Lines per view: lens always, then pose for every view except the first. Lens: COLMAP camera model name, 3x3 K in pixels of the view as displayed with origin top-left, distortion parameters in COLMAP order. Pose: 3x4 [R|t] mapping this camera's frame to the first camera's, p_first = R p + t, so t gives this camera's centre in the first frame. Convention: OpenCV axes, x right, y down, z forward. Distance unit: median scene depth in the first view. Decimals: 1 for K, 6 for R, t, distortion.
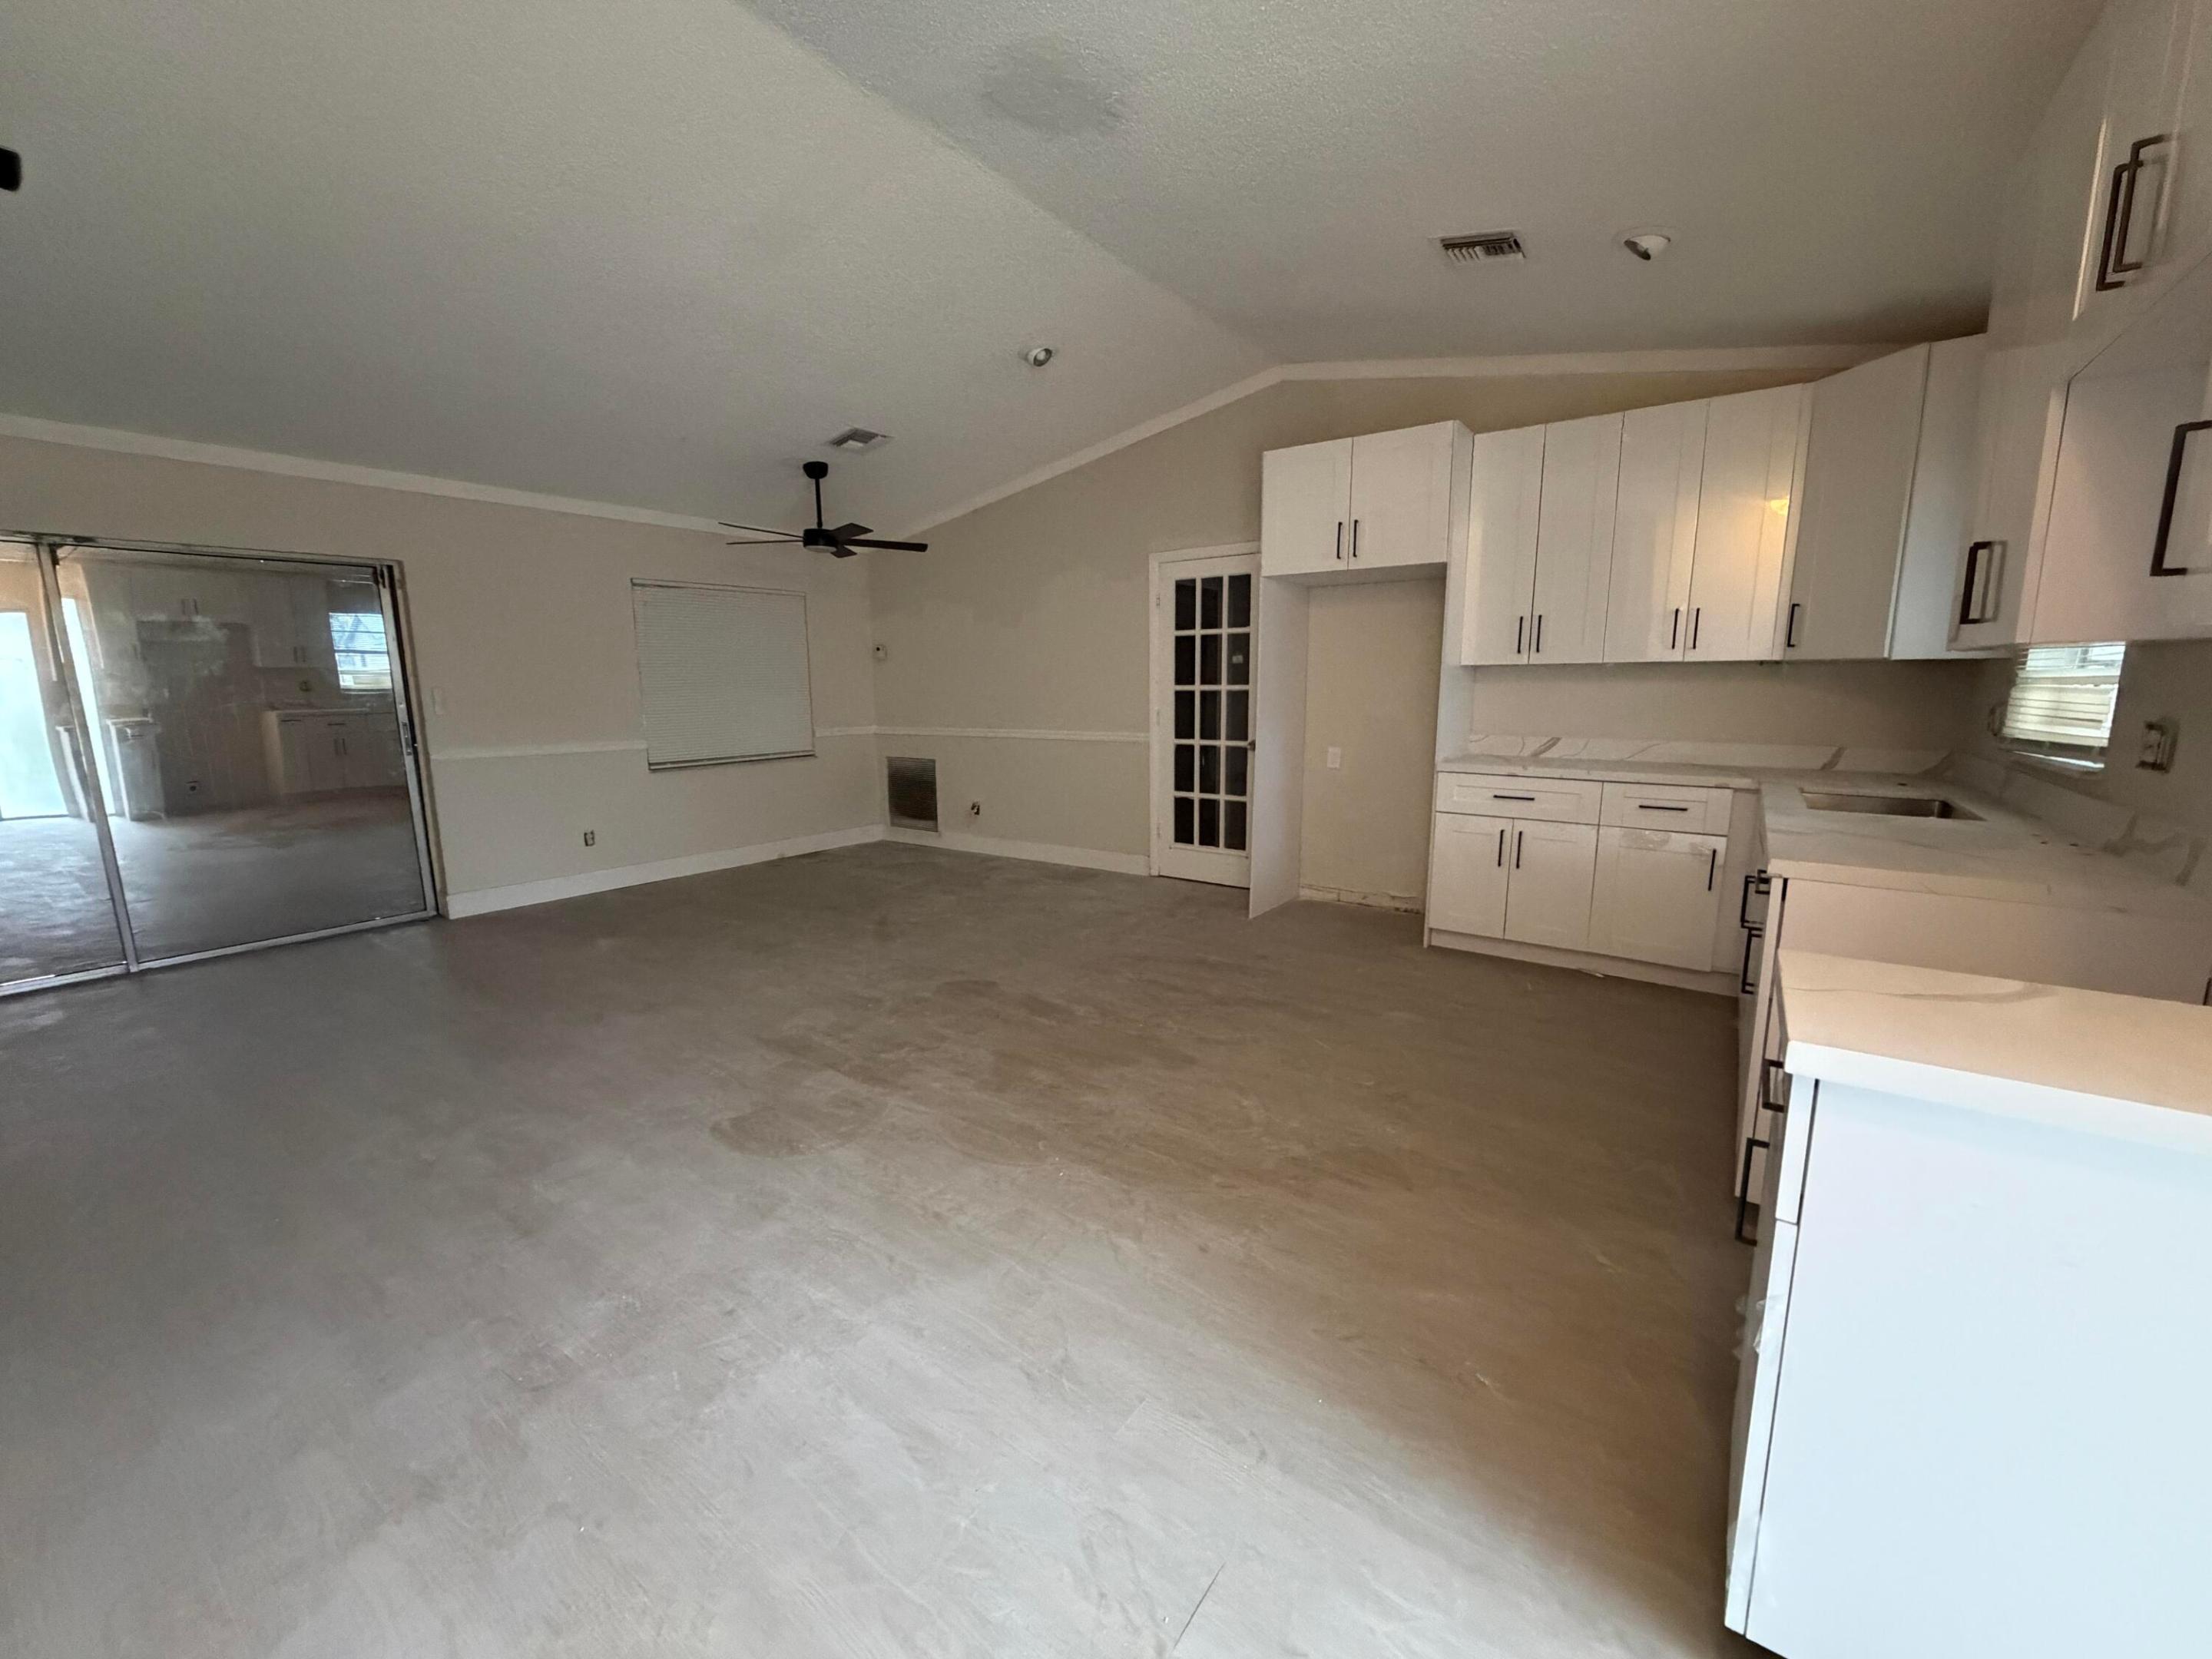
lens RADIAL K [[882.0, 0, 1104.7], [0, 882.0, 830.7], [0, 0, 1]] dist [0.001420, -0.000621]
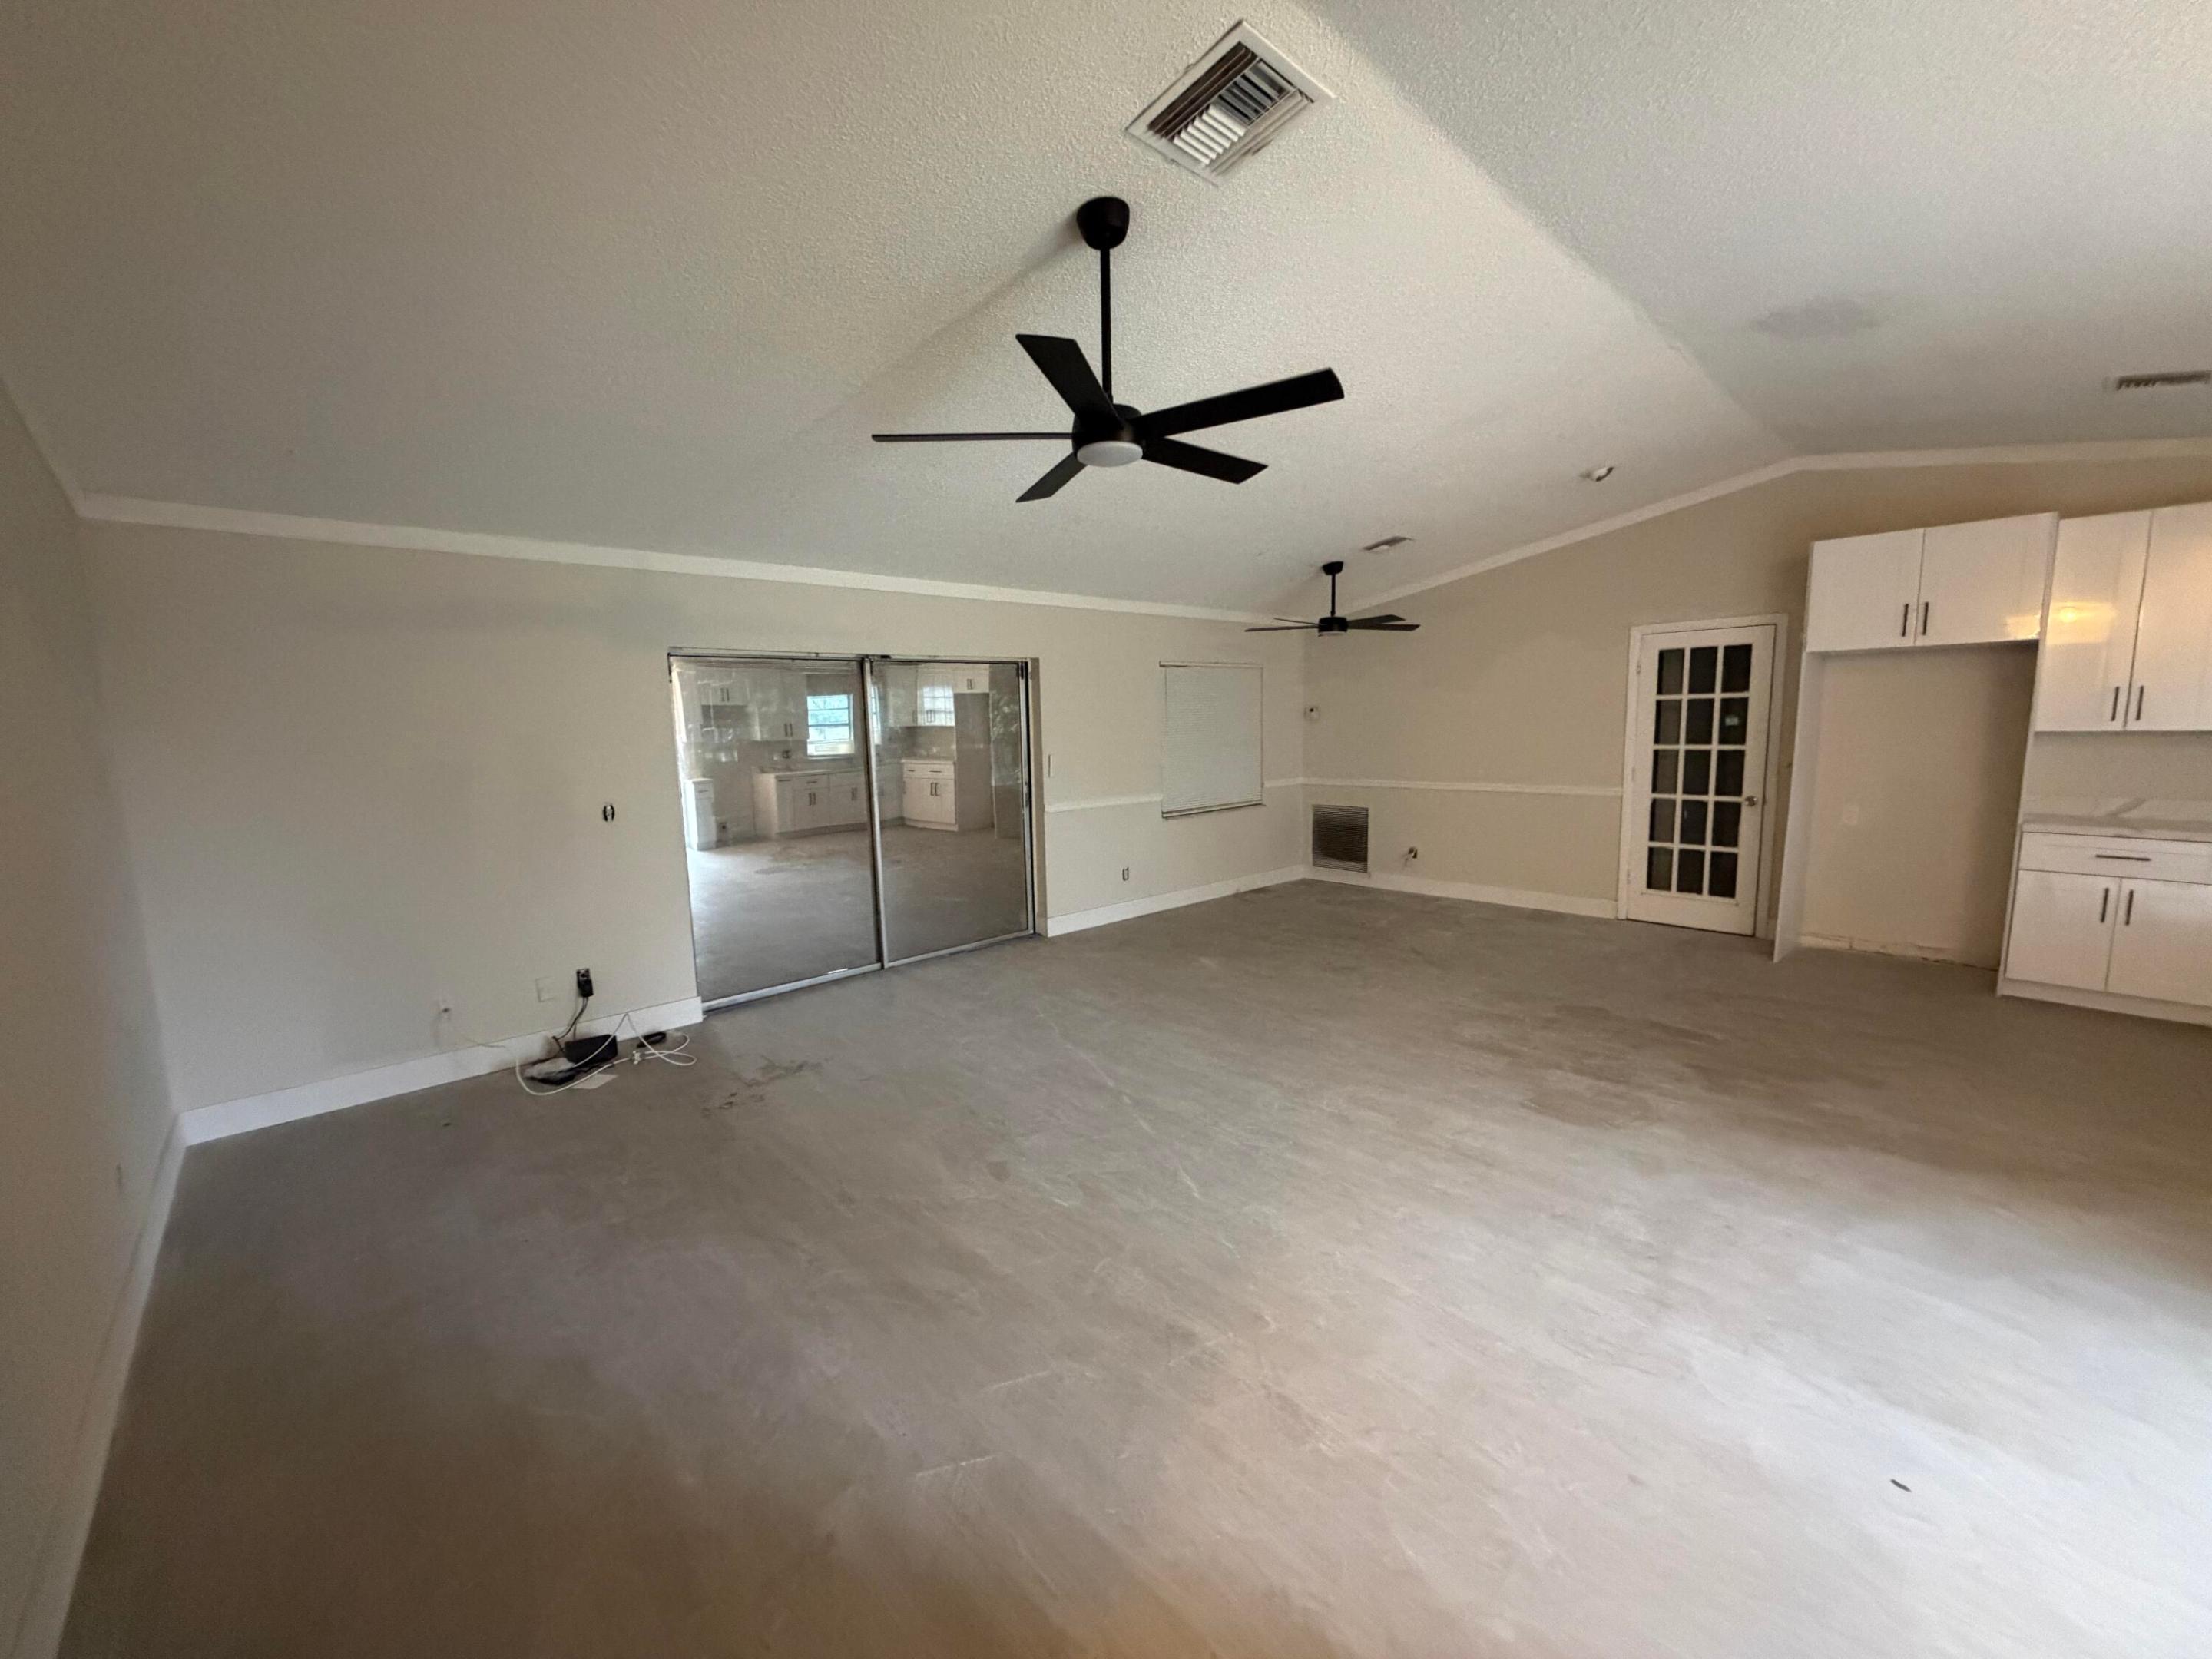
lens RADIAL K [[882.0, 0, 1103.2], [0, 882.0, 829.6], [0, 0, 1]] dist [0.001420, -0.000621]
pose [[0.979542, 0.010415, -0.200969, -0.424212], [-0.018222, 0.999148, -0.037035, -0.008047], [0.200412, 0.039939, 0.978897, -0.231726]]
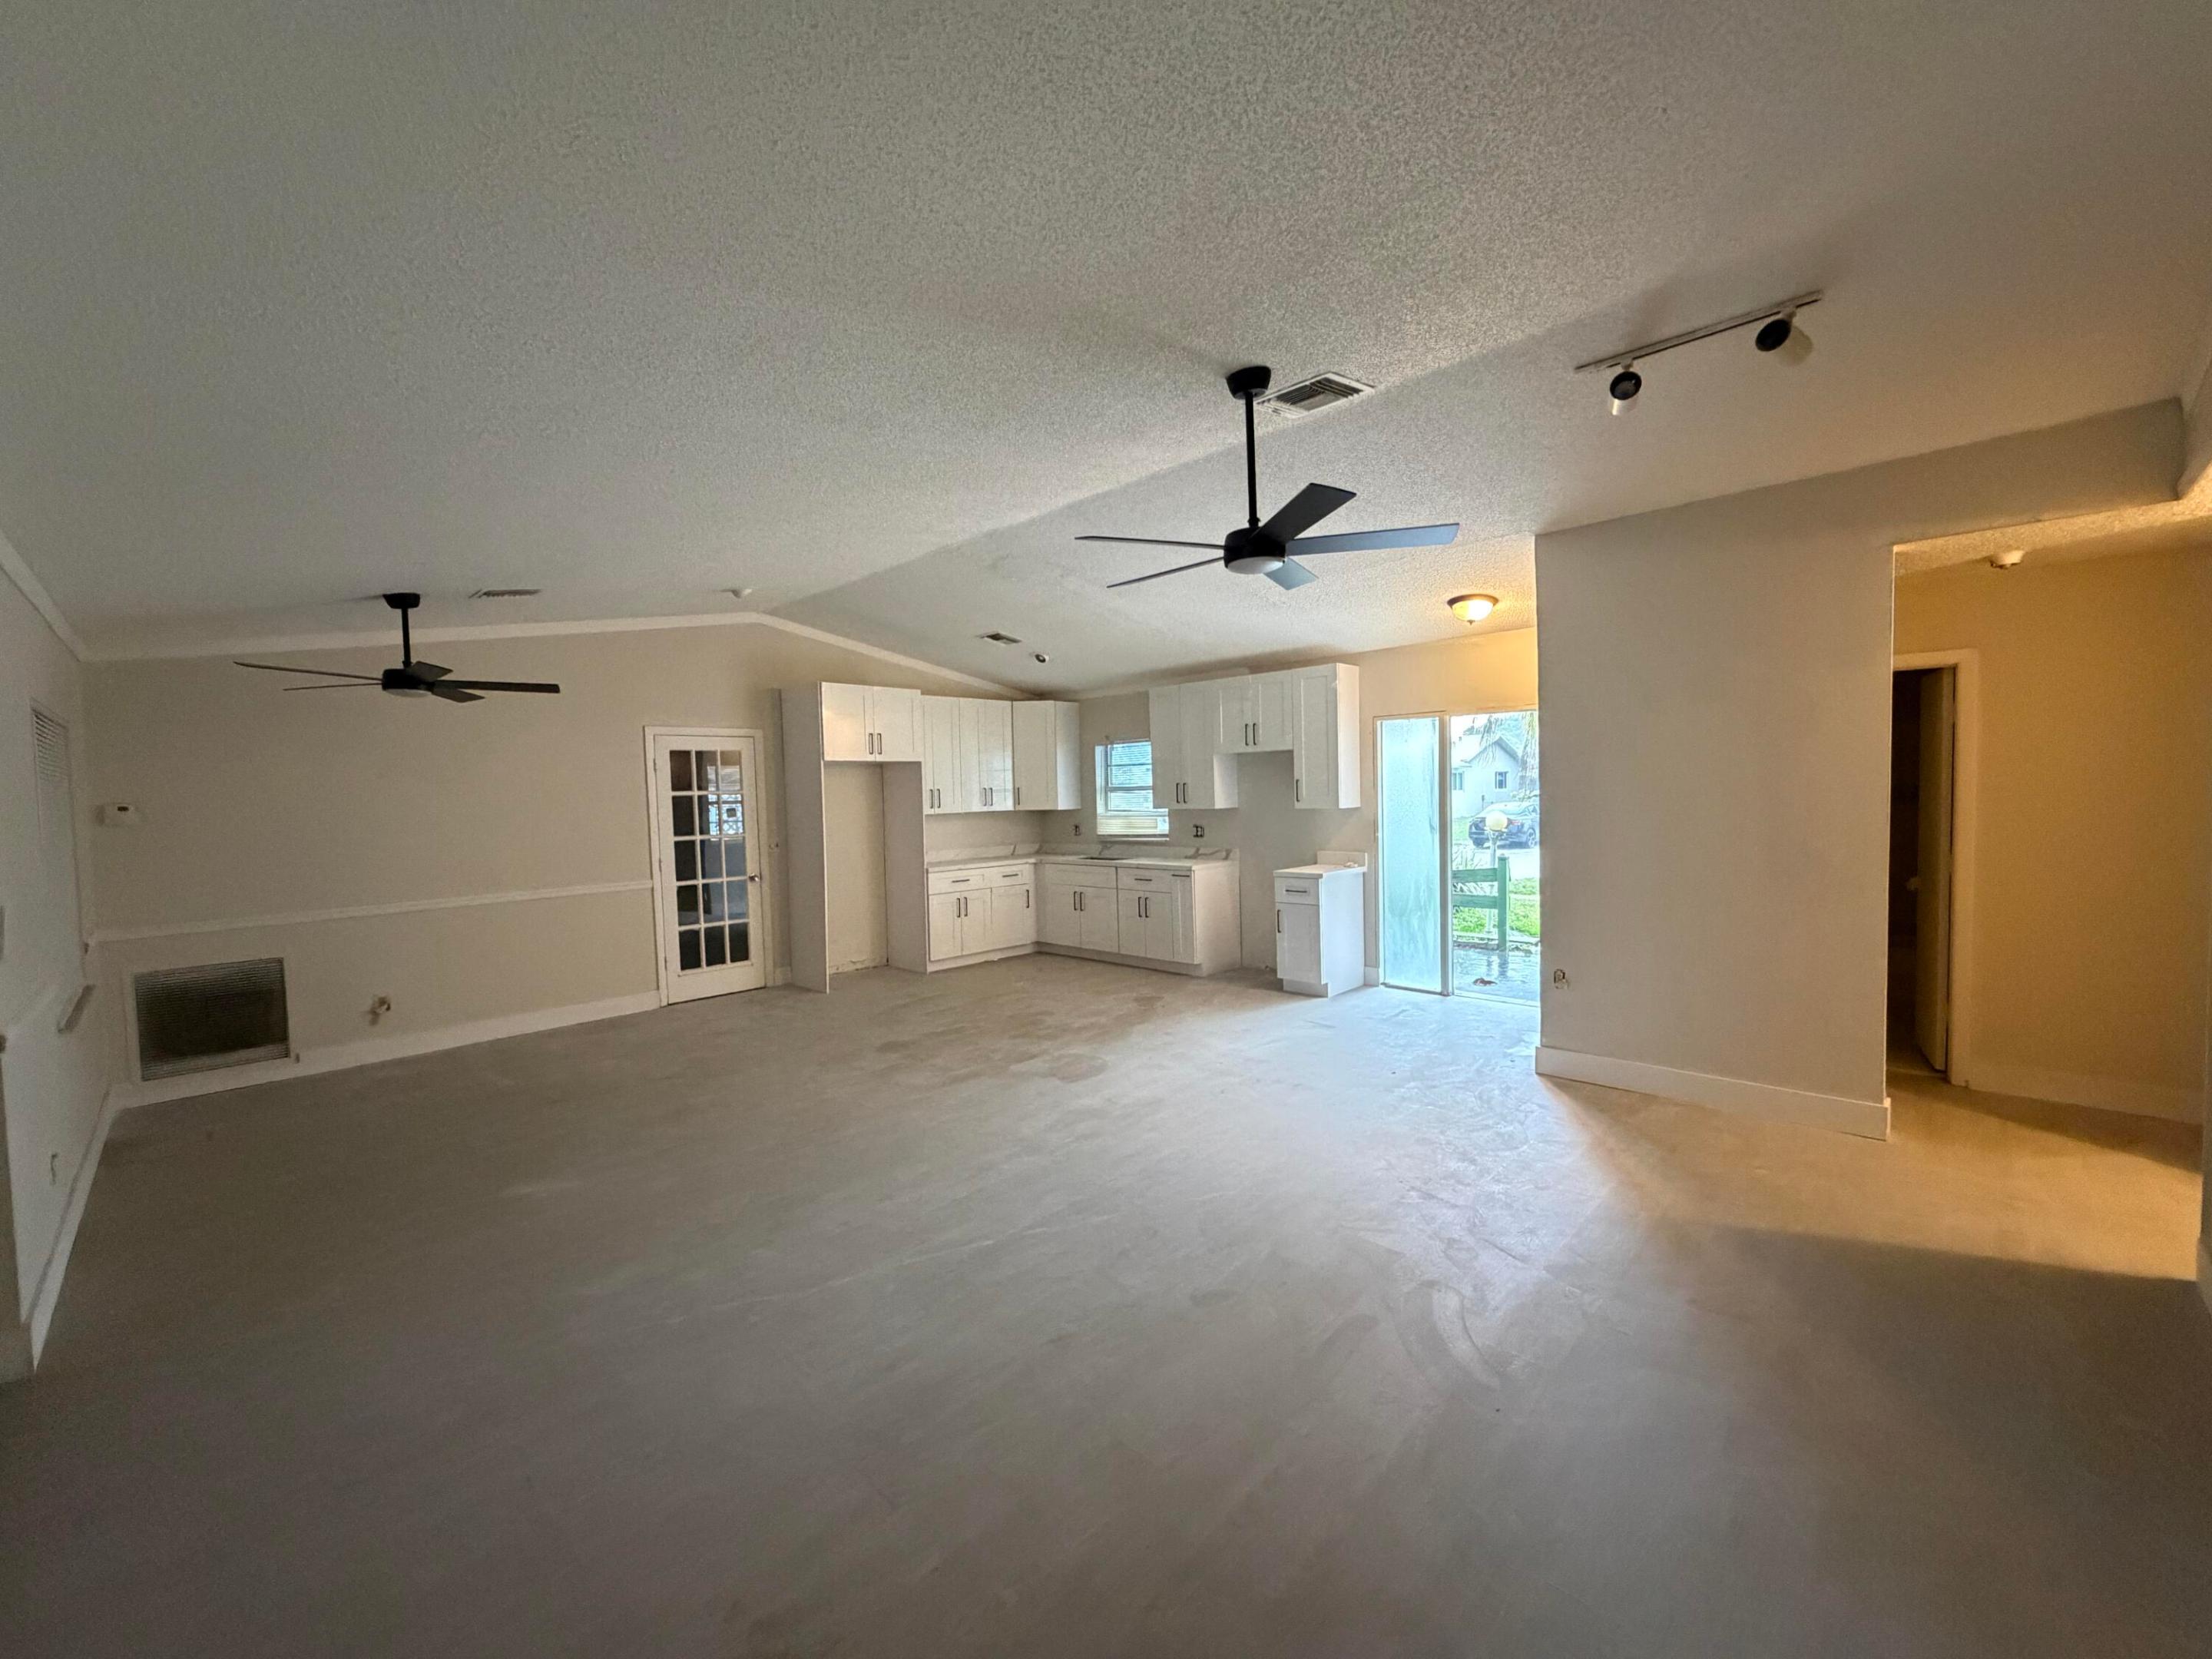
lens RADIAL K [[882.0, 0, 1102.0], [0, 882.0, 828.0], [0, 0, 1]] dist [0.001420, -0.000621]
pose [[0.148658, -0.038988, 0.988120, -1.155136], [0.190301, 0.981674, 0.010104, -0.091501], [-0.970405, 0.186538, 0.153353, 0.301945]]
